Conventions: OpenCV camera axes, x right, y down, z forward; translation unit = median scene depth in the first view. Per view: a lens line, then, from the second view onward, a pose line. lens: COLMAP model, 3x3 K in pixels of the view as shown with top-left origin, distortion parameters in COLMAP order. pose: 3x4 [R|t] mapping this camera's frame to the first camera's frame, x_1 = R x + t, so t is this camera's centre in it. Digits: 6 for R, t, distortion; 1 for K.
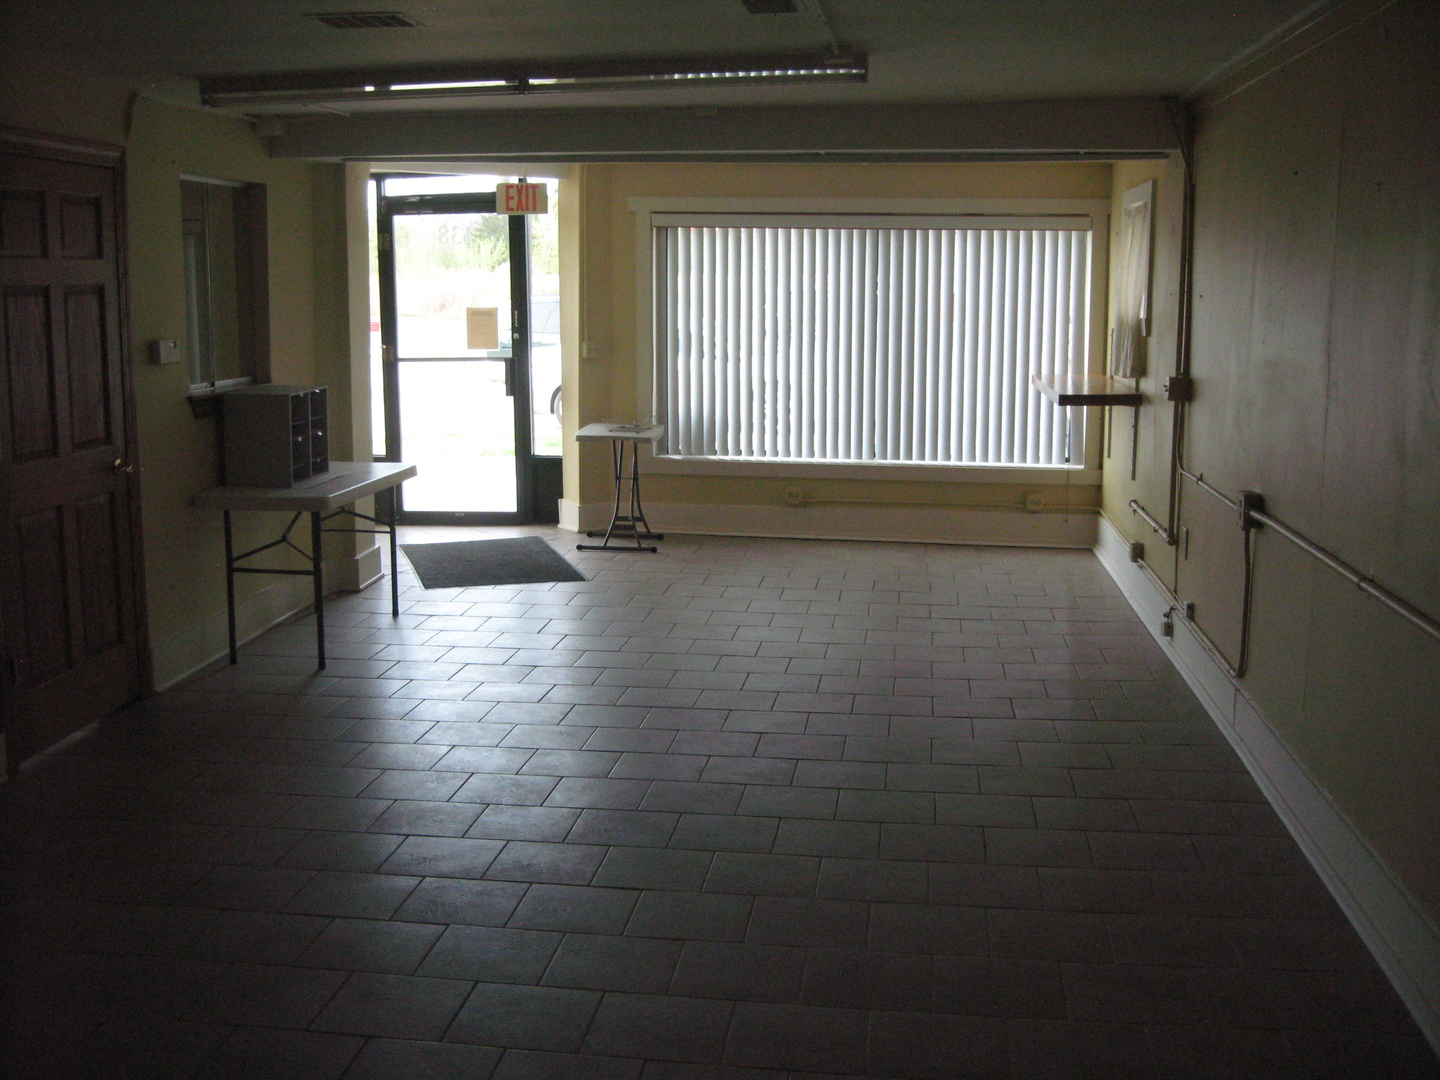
lens RADIAL K [[1585.5, 0, 720.0], [0, 1585.5, 540.0], [0, 0, 1]] dist [-0.132398, 0.020256]
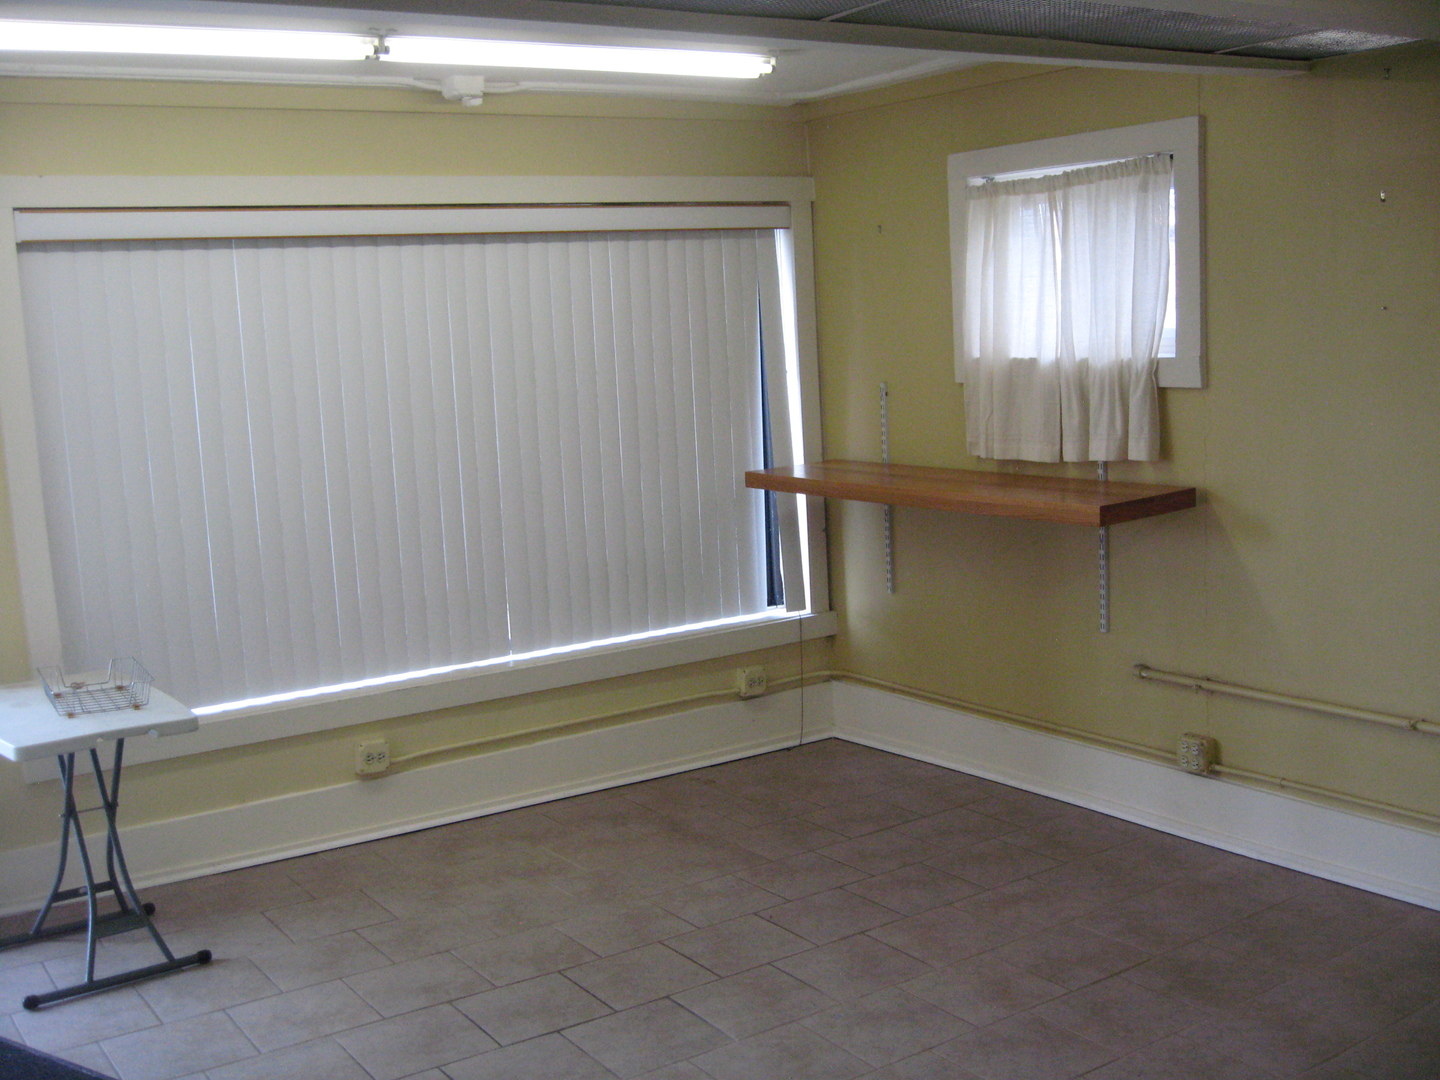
lens RADIAL K [[1585.5, 0, 720.0], [0, 1585.5, 540.0], [0, 0, 1]] dist [-0.132398, 0.020256]
pose [[0.740582, -0.139534, 0.657319, -0.261994], [0.142058, 0.988604, 0.049806, -0.143547], [-0.656778, 0.056492, 0.751965, 0.721699]]
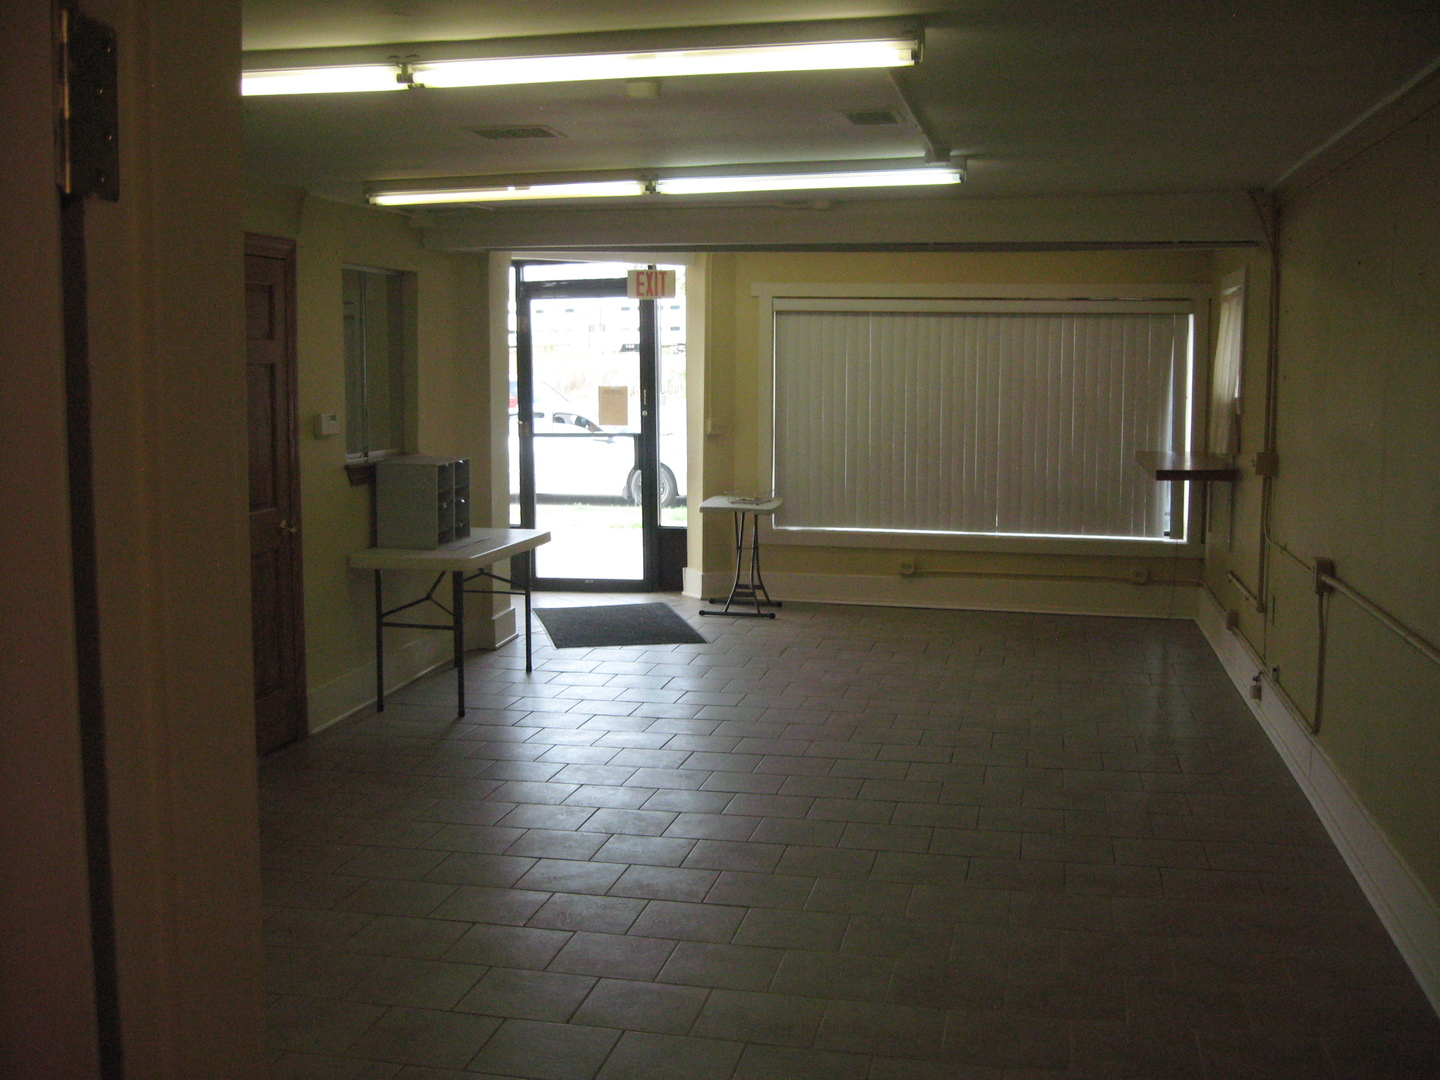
lens RADIAL K [[1585.5, 0, 720.0], [0, 1585.5, 540.0], [0, 0, 1]] dist [-0.132398, 0.020256]
pose [[0.996769, 0.008477, -0.079877, 0.009359], [-0.012451, 0.998702, -0.049391, 0.010439], [0.079355, 0.050226, 0.995580, -0.068025]]
